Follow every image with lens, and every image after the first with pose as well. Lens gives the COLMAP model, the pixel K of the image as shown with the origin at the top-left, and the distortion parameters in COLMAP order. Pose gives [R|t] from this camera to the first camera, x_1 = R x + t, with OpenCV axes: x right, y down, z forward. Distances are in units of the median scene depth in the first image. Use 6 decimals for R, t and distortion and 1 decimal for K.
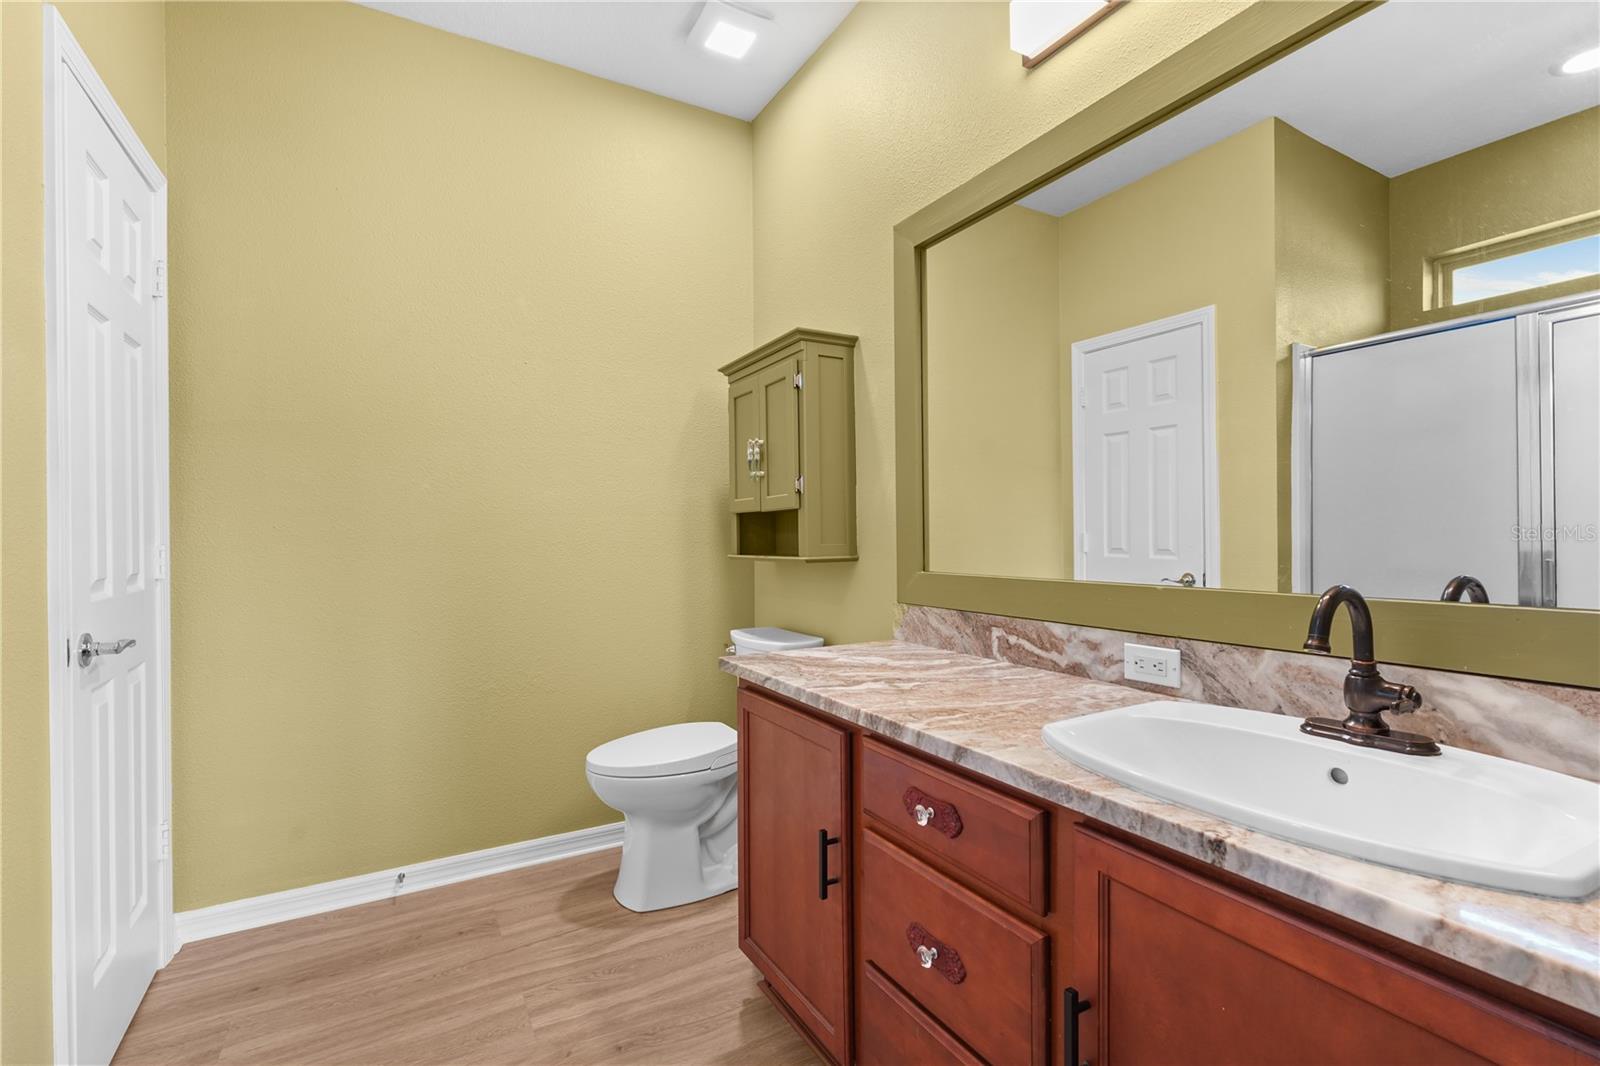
lens RADIAL K [[727.4, 0, 796.8], [0, 727.4, 540.4], [0, 0, 1]] dist [-0.002067, 0.000279]
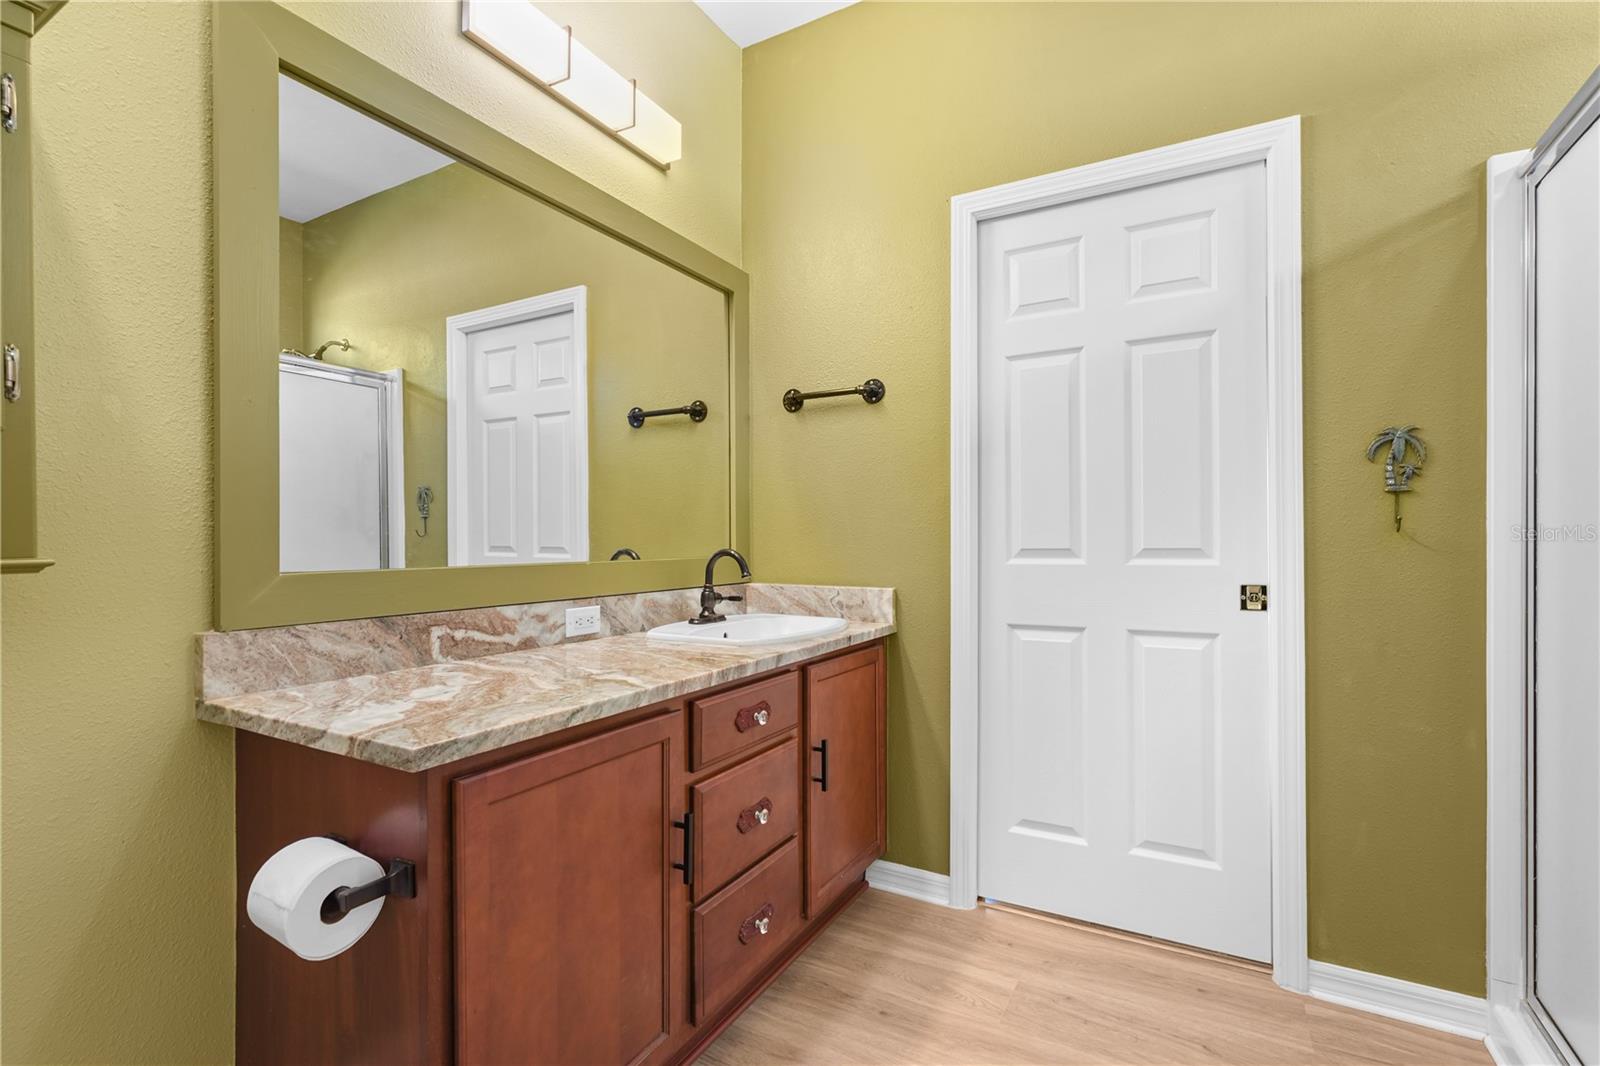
lens RADIAL K [[727.4, 0, 796.8], [0, 727.4, 540.4], [0, 0, 1]] dist [-0.002067, 0.000279]
pose [[-0.512435, 0.009543, 0.858673, -0.768102], [0.012875, 0.999911, -0.003429, 0.027398], [-0.858630, 0.009298, -0.512512, 1.183017]]
